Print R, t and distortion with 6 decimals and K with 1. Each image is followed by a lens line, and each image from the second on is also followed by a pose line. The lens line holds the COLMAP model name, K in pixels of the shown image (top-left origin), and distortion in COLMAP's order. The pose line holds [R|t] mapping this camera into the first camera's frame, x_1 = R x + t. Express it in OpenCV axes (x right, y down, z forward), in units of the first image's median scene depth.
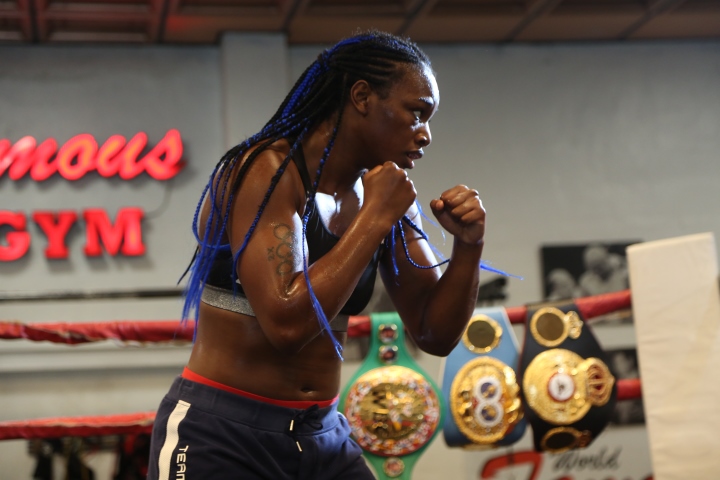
lens RADIAL K [[1939.1, 0, 360.0], [0, 1939.1, 240.0], [0, 0, 1]] dist [1.424896, 0.176975]
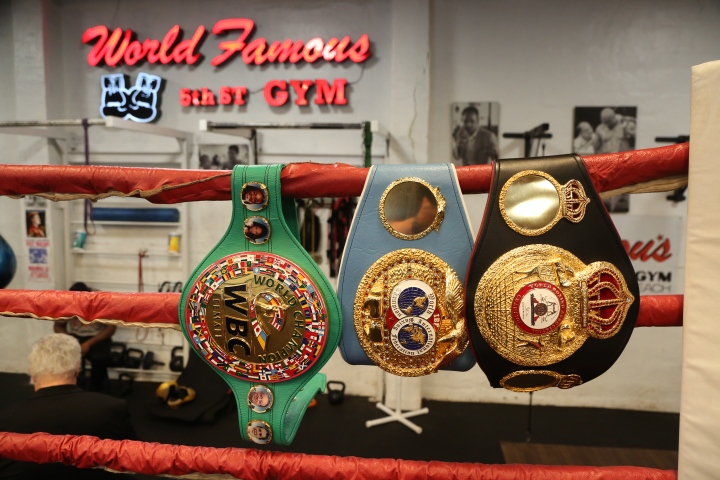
lens RADIAL K [[558.7, 0, 360.0], [0, 558.7, 240.0], [0, 0, 1]] dist [-0.100091, 0.004973]
pose [[0.956911, 0.089568, -0.276224, 0.093942], [-0.025500, 0.973486, 0.227323, 0.020435], [0.289261, -0.210484, 0.933823, 0.838079]]
